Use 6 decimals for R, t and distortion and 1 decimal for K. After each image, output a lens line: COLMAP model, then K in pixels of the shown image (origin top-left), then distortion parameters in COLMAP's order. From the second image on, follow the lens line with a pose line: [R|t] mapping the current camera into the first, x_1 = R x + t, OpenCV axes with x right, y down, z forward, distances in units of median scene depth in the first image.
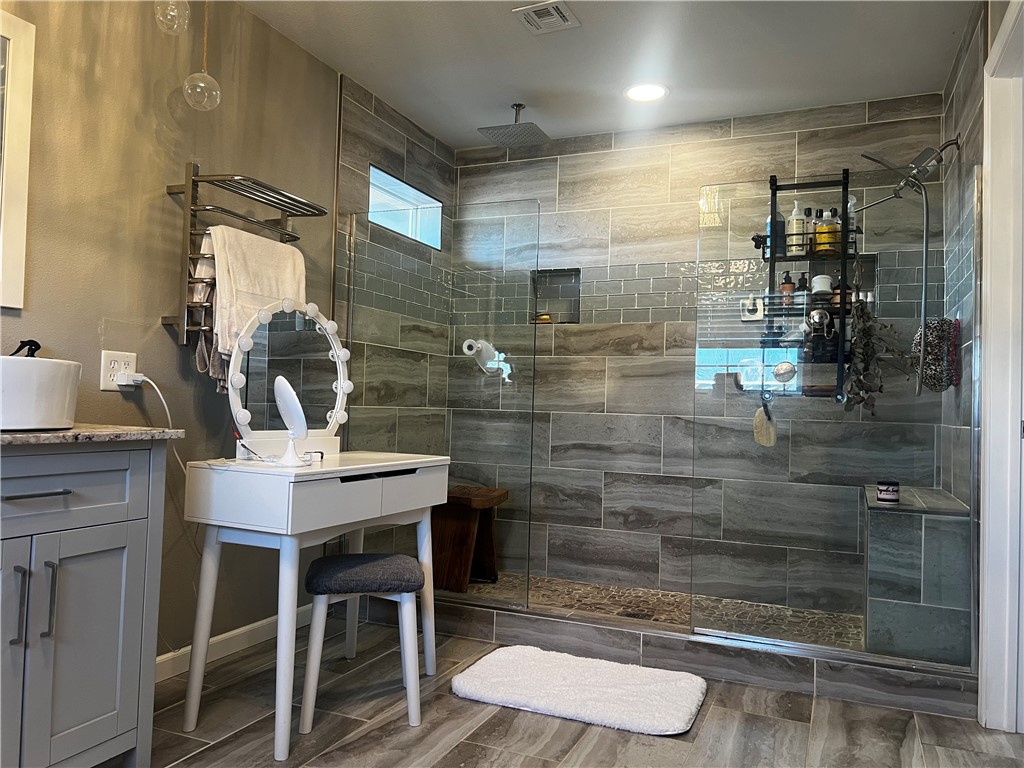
lens RADIAL K [[770.7, 0, 511.5], [0, 770.7, 386.9], [0, 0, 1]] dist [0.057200, -0.067219]
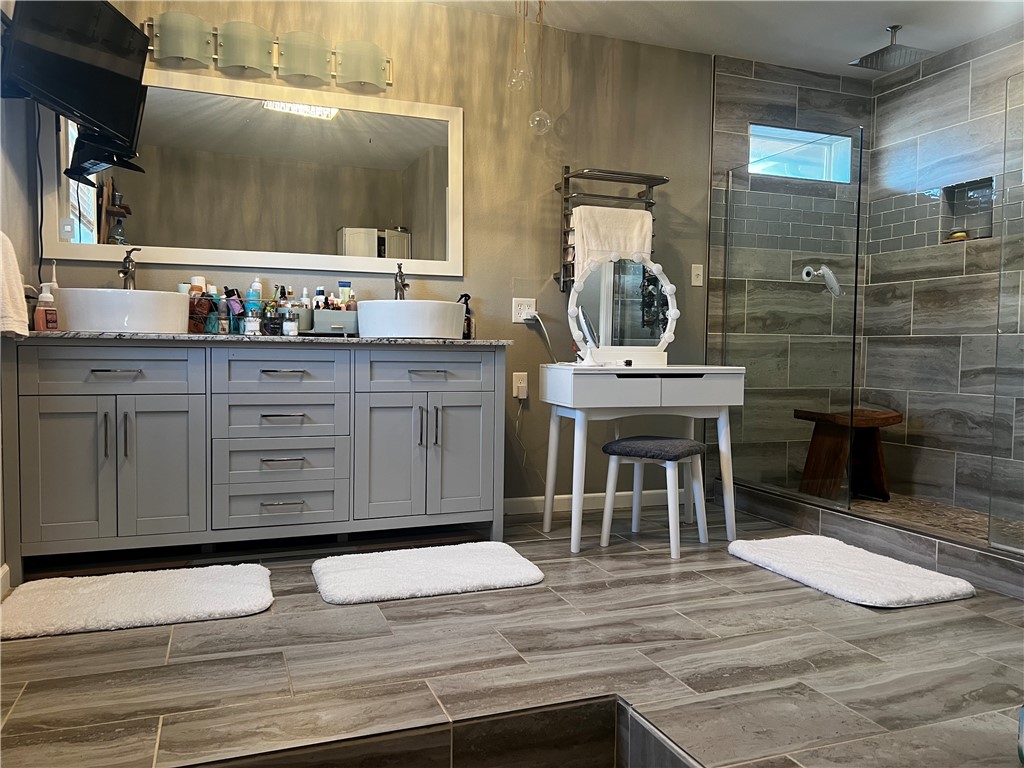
lens RADIAL K [[770.7, 0, 508.4], [0, 770.7, 390.7], [0, 0, 1]] dist [0.057200, -0.067219]
pose [[0.690228, 0.014611, -0.723444, 0.517643], [0.027067, 0.998575, 0.045991, 0.059364], [0.723085, -0.051326, 0.688849, -0.098442]]
